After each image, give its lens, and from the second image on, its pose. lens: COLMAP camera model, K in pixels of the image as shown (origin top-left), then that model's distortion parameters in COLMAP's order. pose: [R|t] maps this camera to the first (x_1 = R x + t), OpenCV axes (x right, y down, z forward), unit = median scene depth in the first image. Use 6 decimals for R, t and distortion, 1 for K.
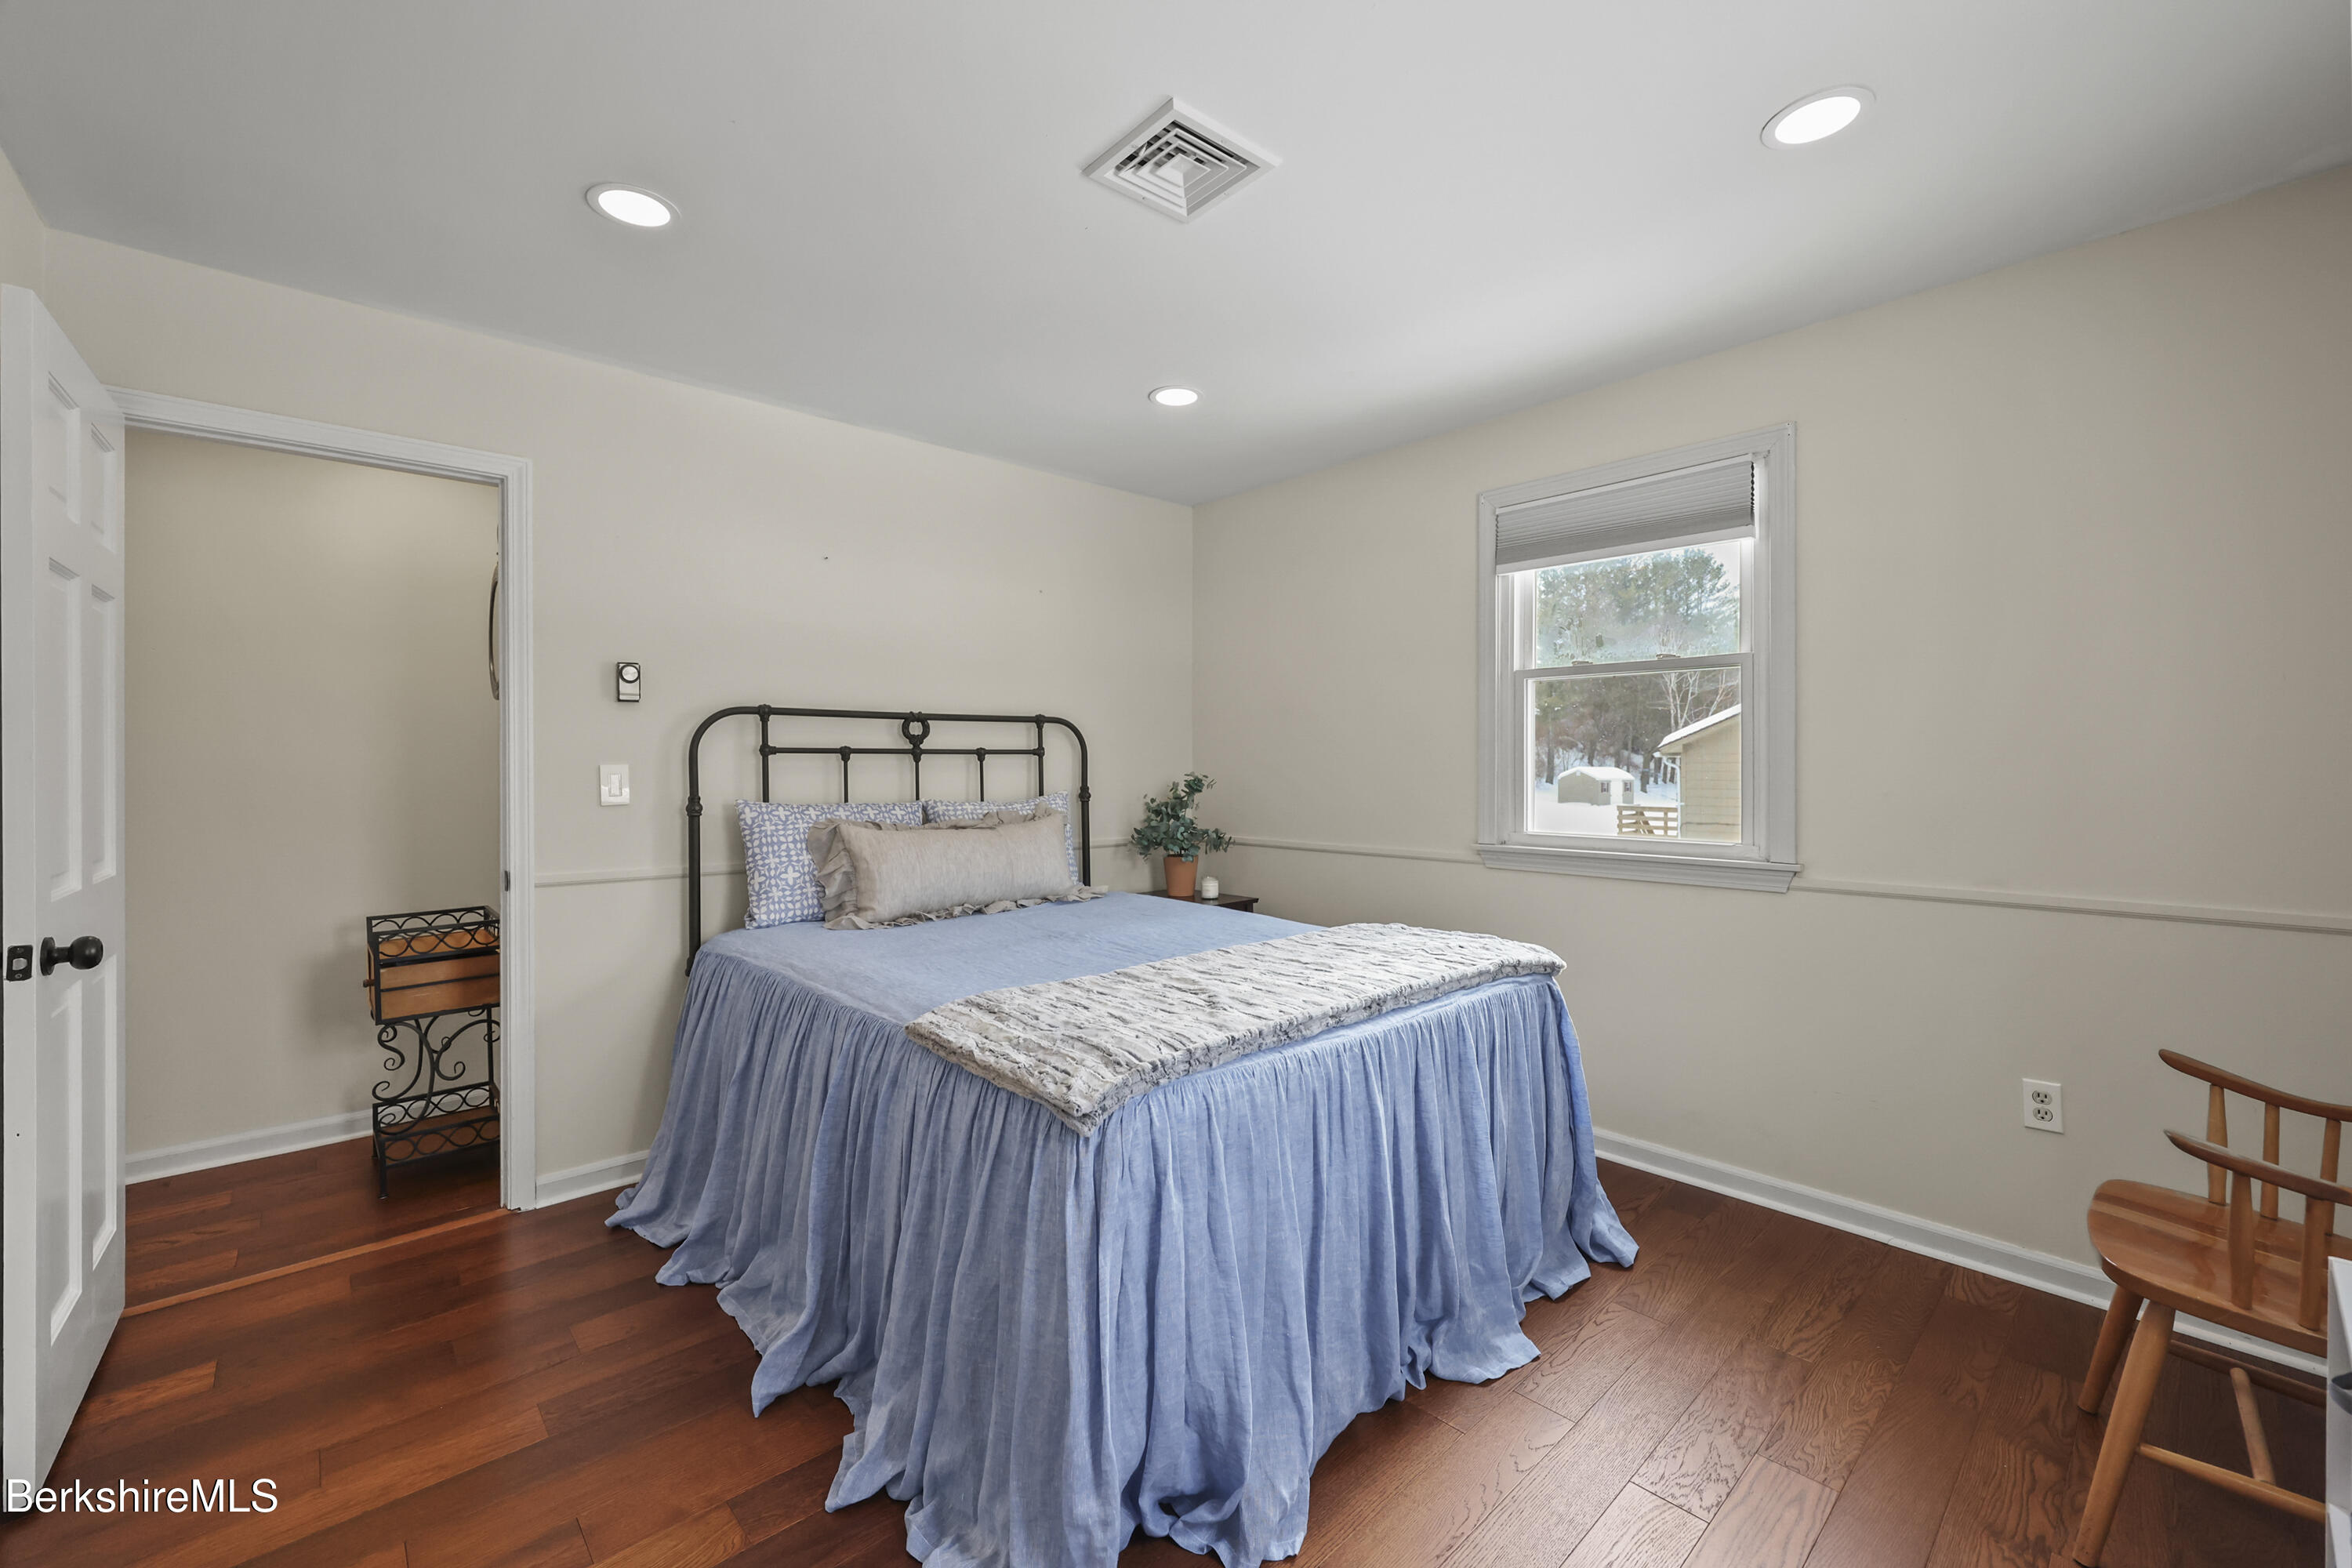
lens RADIAL K [[938.3, 0, 1191.0], [0, 938.3, 763.4], [0, 0, 1]] dist [-0.002268, -0.000072]
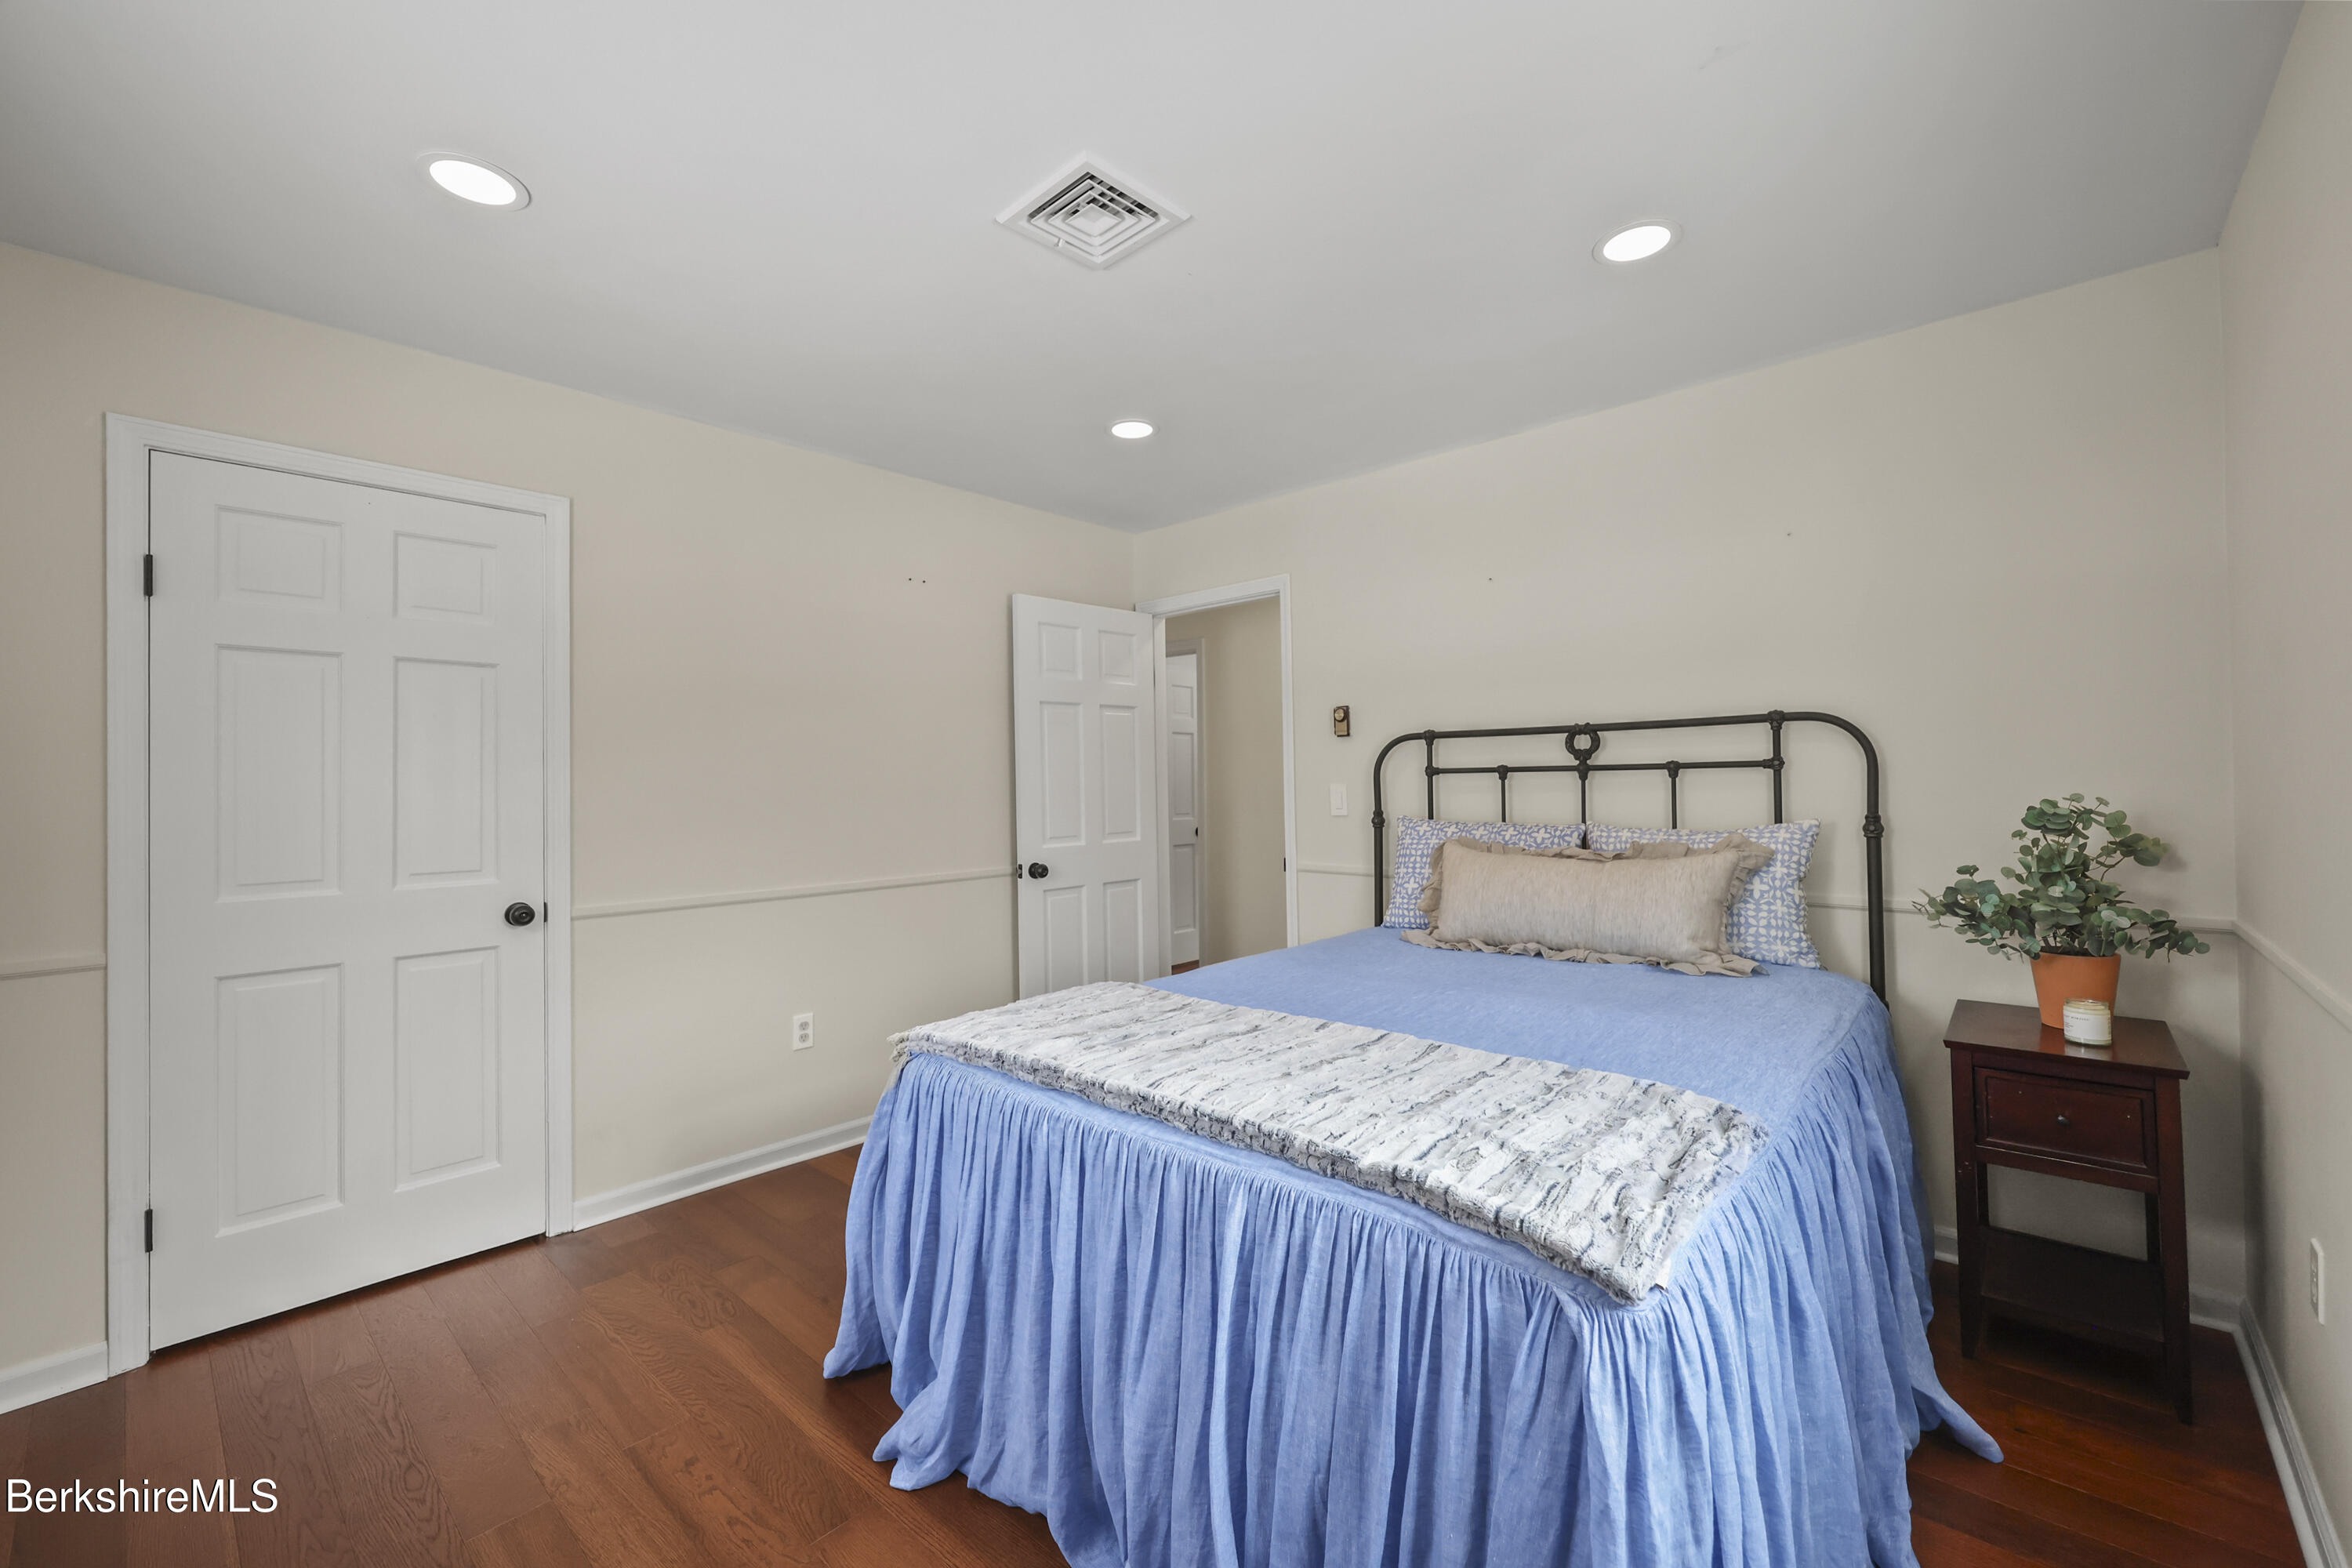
lens RADIAL K [[938.3, 0, 1184.6], [0, 938.3, 763.5], [0, 0, 1]] dist [-0.002268, -0.000072]
pose [[0.086473, -0.023048, -0.995988, 0.558252], [0.012203, 0.999682, -0.022074, -0.002044], [0.996179, -0.010245, 0.086727, 0.555997]]
